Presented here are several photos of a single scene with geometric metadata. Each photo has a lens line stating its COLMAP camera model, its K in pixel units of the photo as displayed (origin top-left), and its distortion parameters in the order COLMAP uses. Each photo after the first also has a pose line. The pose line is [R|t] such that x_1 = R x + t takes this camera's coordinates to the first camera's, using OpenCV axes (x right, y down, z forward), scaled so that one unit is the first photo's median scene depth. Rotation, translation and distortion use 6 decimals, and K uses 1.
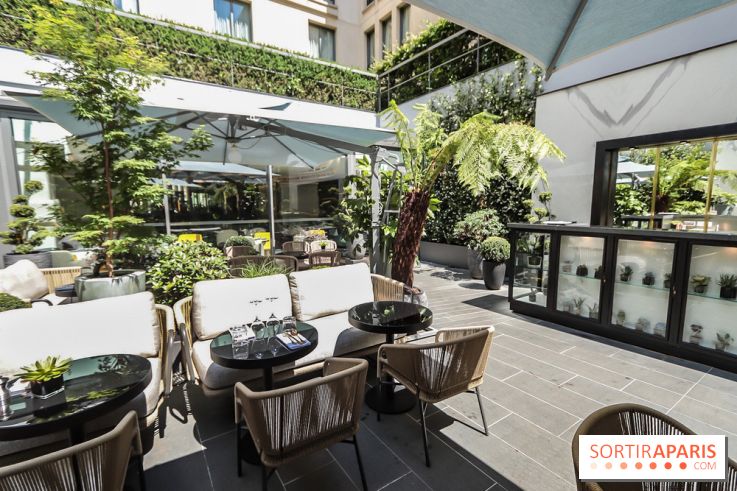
lens RADIAL K [[339.2, 0, 368.5], [0, 339.2, 245.5], [0, 0, 1]] dist [-0.000903, 0.000021]
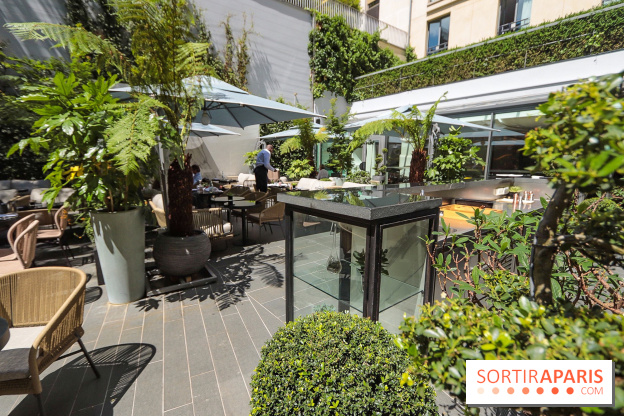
lens RADIAL K [[287.2, 0, 312.0], [0, 287.2, 208.0], [0, 0, 1]] dist [-0.000903, 0.000021]
pose [[0.091522, 0.173950, -0.980492, 0.684020], [-0.128477, 0.978458, 0.161597, -0.023084], [0.987480, 0.111181, 0.111899, 0.149504]]
